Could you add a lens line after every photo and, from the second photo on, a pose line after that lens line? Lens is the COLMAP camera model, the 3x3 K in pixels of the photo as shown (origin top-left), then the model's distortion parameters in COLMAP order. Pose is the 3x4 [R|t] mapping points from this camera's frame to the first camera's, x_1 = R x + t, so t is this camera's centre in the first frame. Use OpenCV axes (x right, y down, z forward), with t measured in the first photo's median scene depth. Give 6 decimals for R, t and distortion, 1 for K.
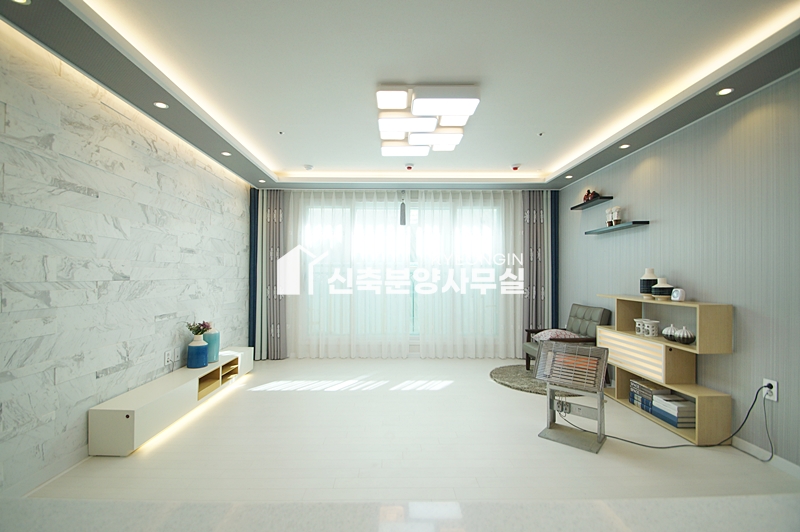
lens RADIAL K [[354.1, 0, 395.0], [0, 354.1, 272.3], [0, 0, 1]] dist [0.010638, -0.008056]
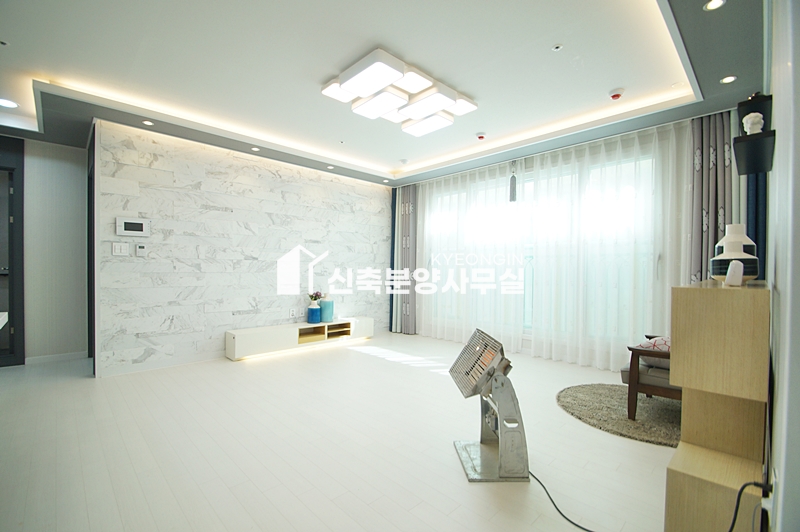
lens RADIAL K [[354.1, 0, 395.5], [0, 354.1, 273.0], [0, 0, 1]] dist [0.010638, -0.008056]
pose [[0.683038, 0.008392, -0.730335, 0.756564], [0.002275, 0.999905, 0.013616, 0.051945], [0.730379, -0.010962, 0.682954, 0.297840]]
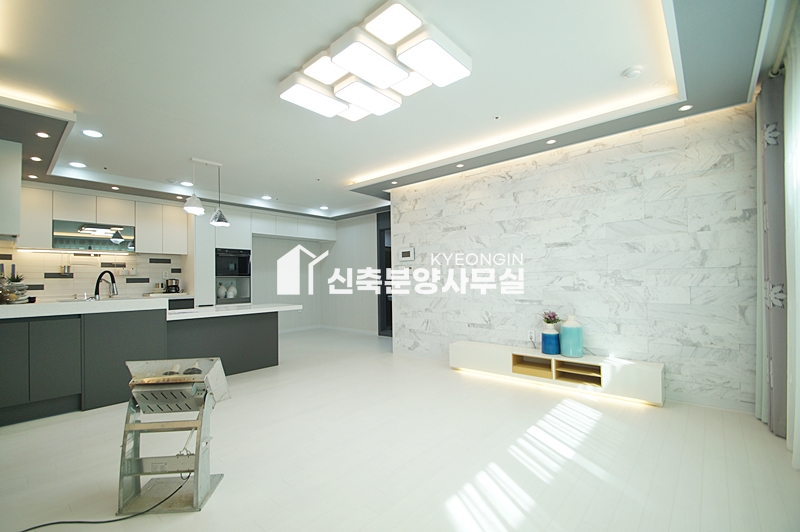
lens RADIAL K [[354.1, 0, 388.8], [0, 354.1, 272.4], [0, 0, 1]] dist [0.010638, -0.008056]
pose [[-0.681566, -0.006577, -0.731727, 0.604496], [0.021304, 0.999357, -0.028826, 0.046506], [0.731446, -0.035236, -0.680988, 1.495178]]
